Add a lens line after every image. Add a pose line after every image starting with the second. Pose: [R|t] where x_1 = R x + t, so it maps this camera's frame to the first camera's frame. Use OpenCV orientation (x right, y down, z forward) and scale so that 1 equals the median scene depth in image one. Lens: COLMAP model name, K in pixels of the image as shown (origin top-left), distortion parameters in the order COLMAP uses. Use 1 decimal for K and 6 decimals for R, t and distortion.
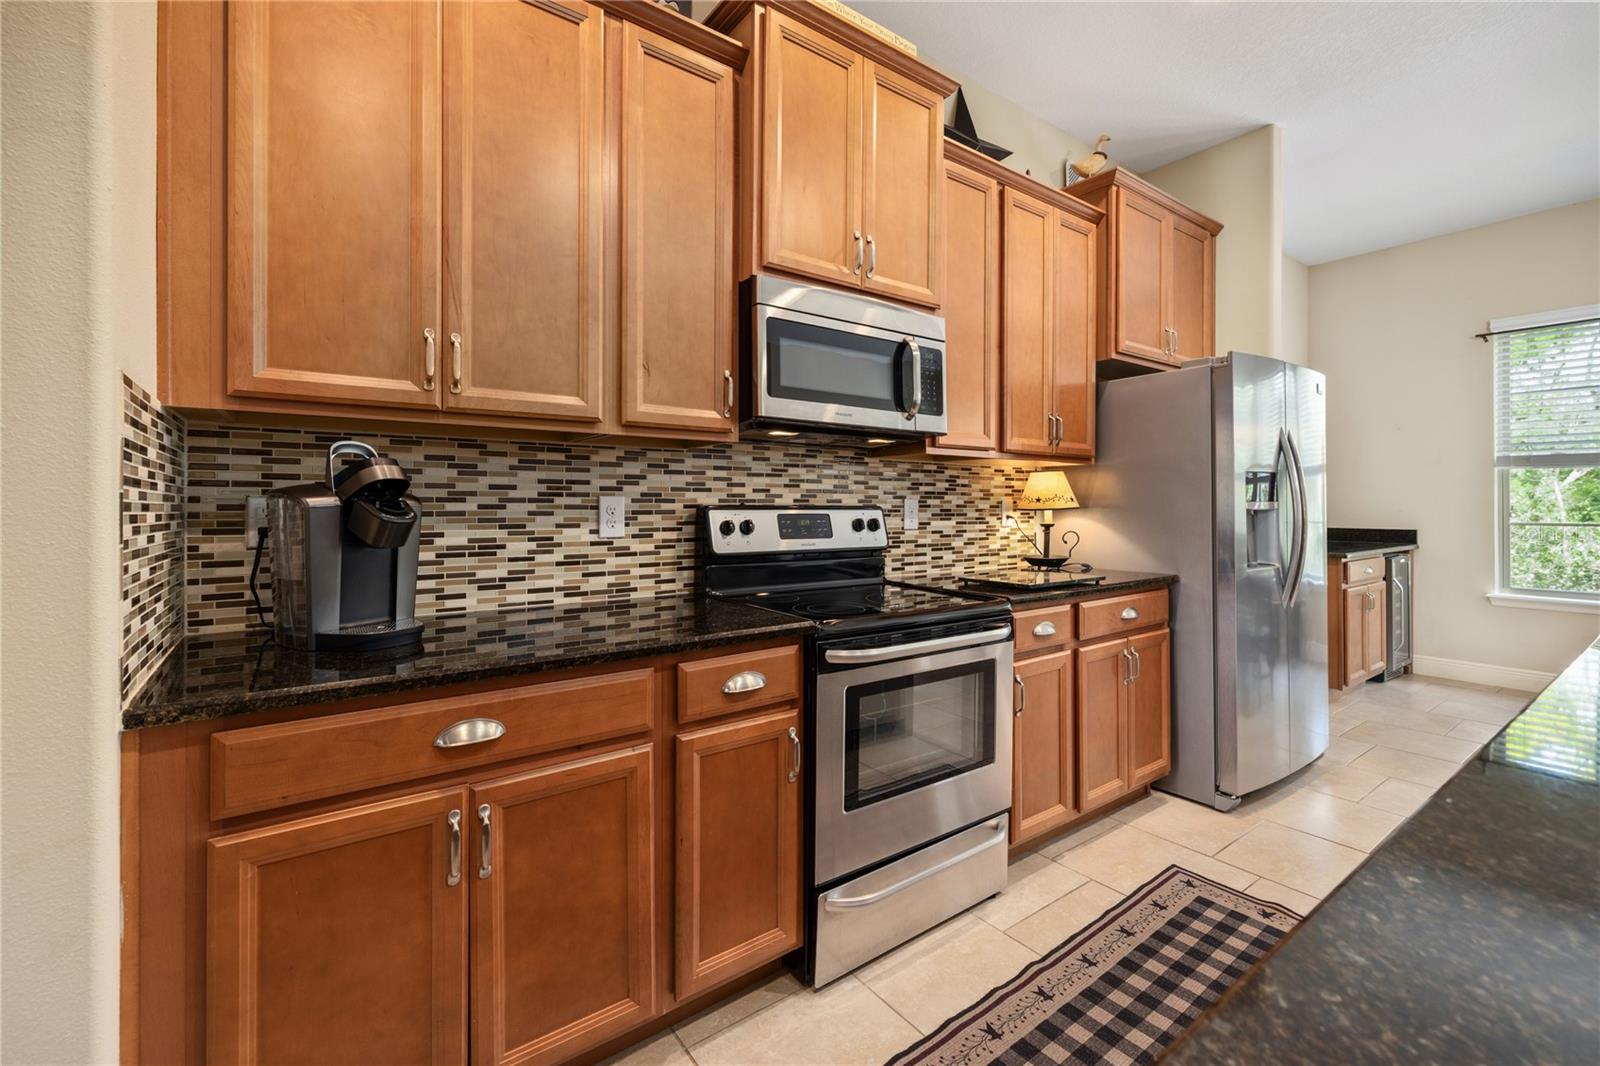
lens RADIAL K [[679.8, 0, 788.7], [0, 679.8, 503.2], [0, 0, 1]] dist [0.000042, 0.000296]
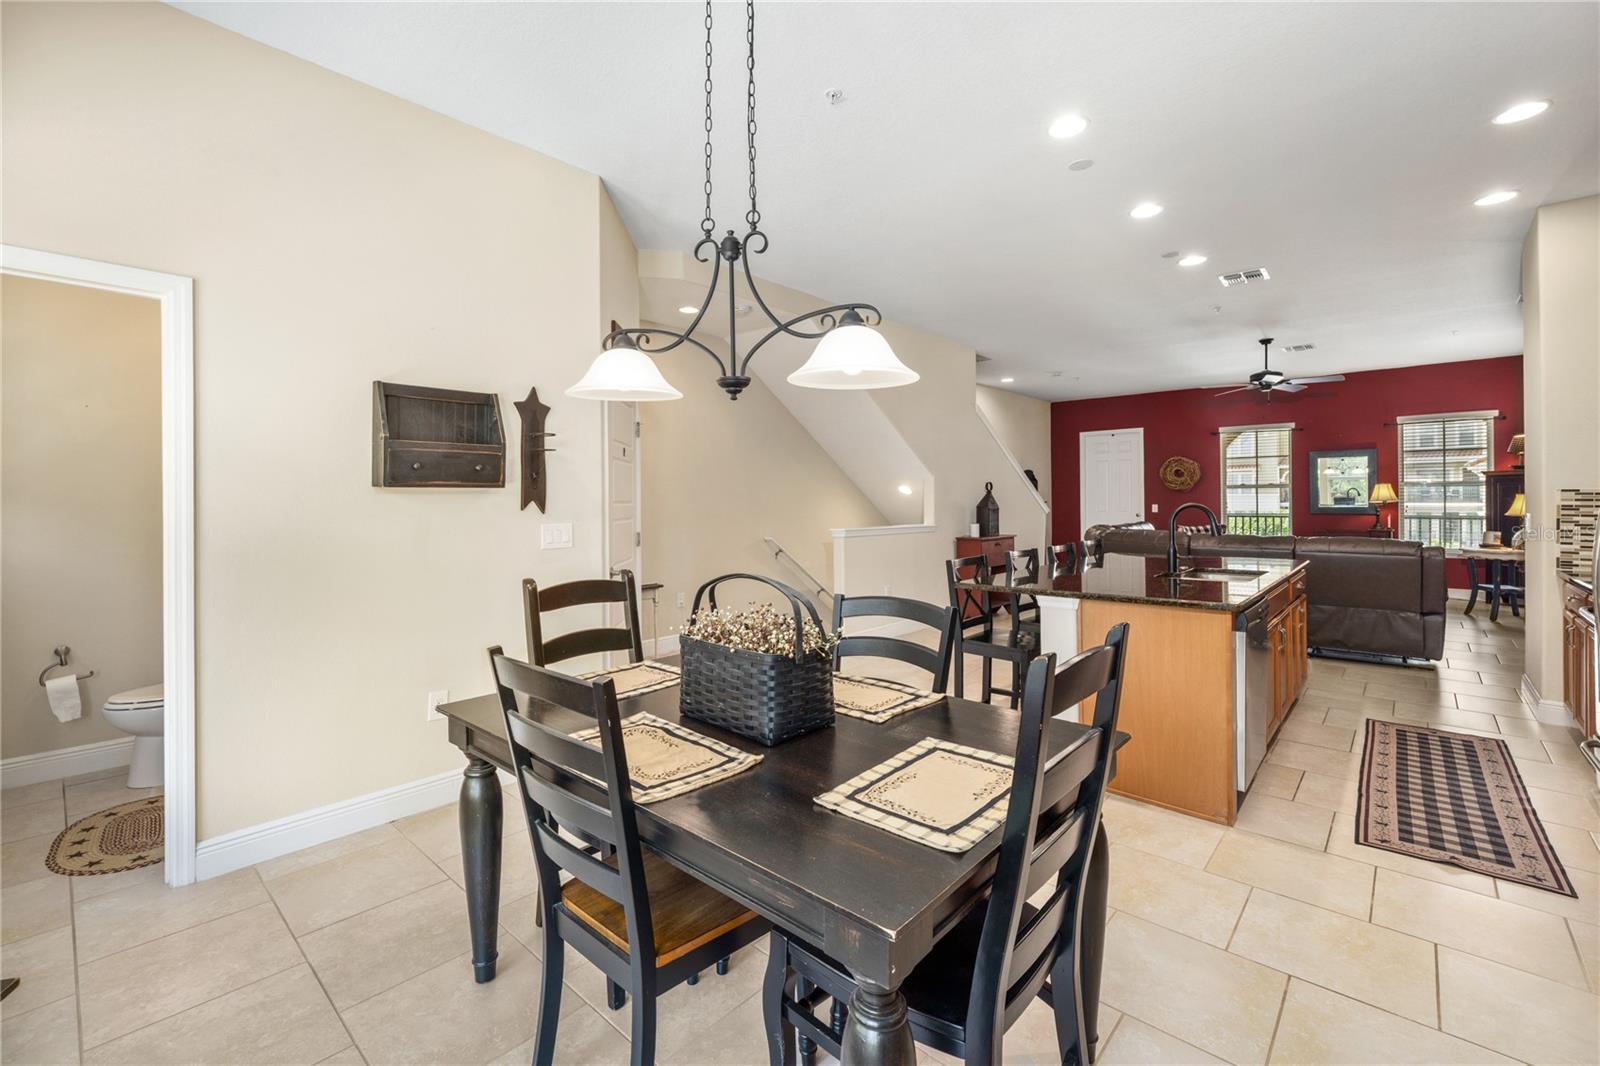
lens RADIAL K [[683.8, 0, 793.4], [0, 683.8, 500.0], [0, 0, 1]] dist [-0.000152, 0.000199]
pose [[-0.978179, 0.003431, -0.207737, 1.935382], [0.004258, 0.999985, -0.003536, -0.056913], [0.207722, -0.004343, -0.978178, 1.777928]]
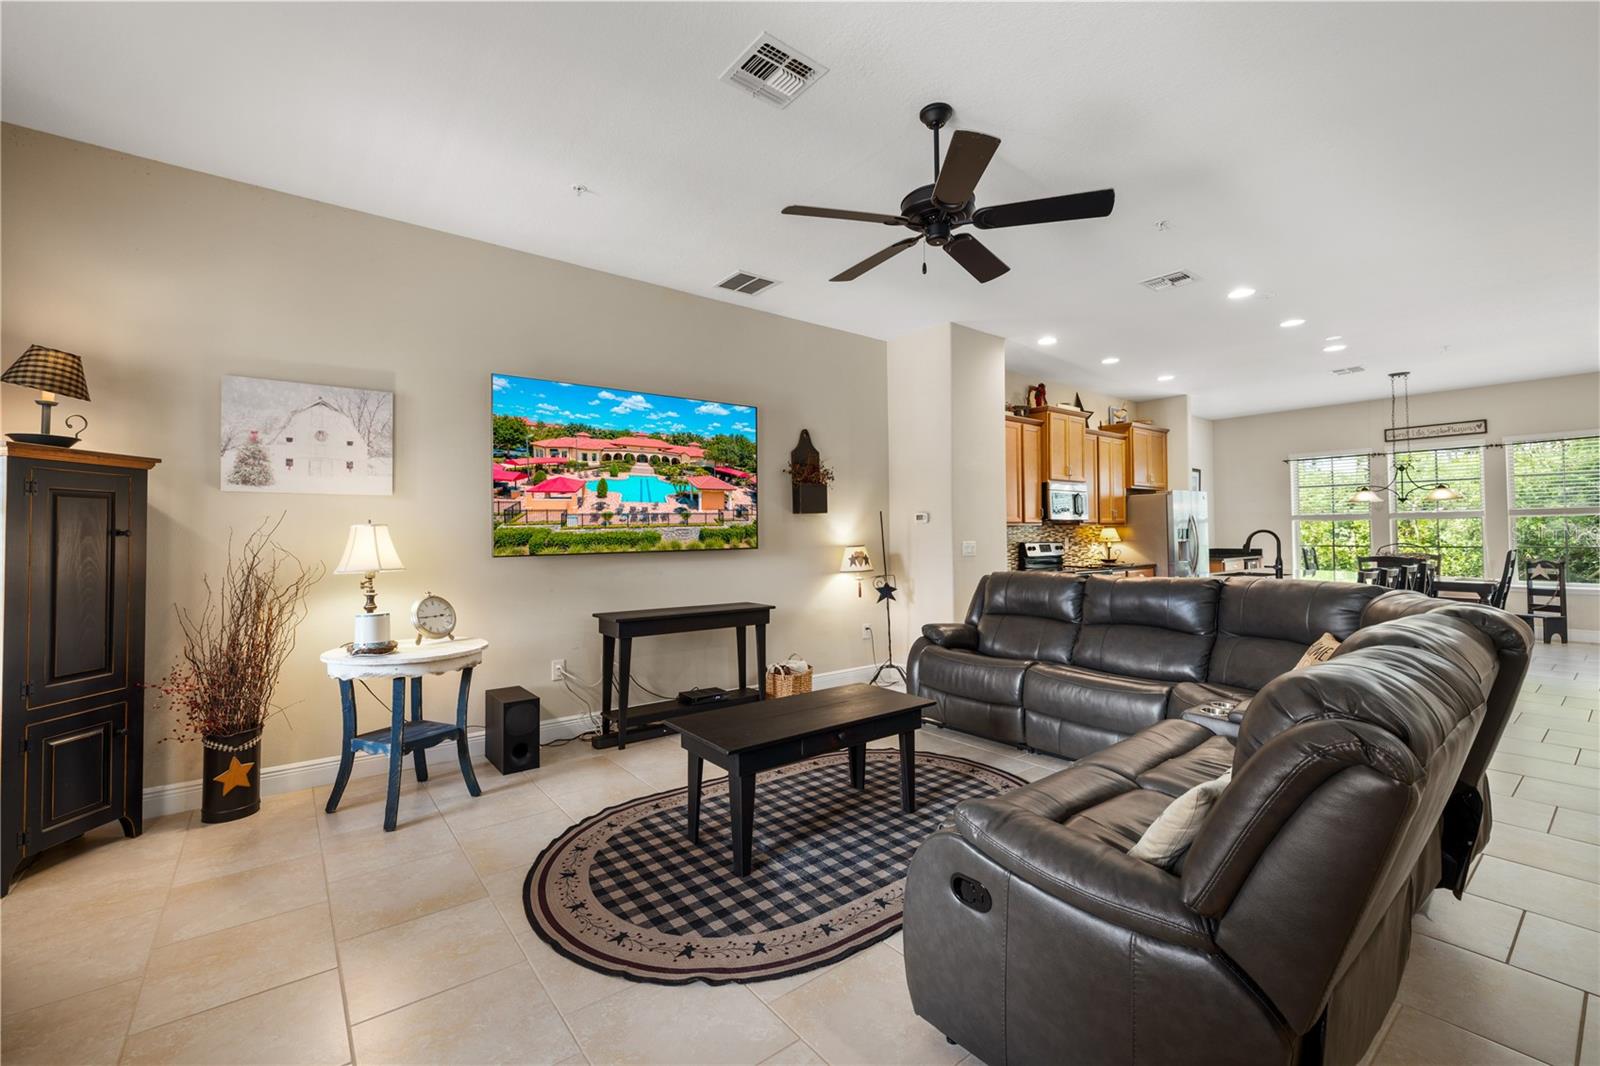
lens RADIAL K [[667.3, 0, 793.4], [0, 667.3, 519.4], [0, 0, 1]] dist [0.002484, 0.000898]
pose [[0.999133, -0.008671, 0.040722, -1.381198], [0.009498, 0.999751, -0.020169, -0.054421], [-0.040537, 0.020539, 0.998967, -2.267310]]
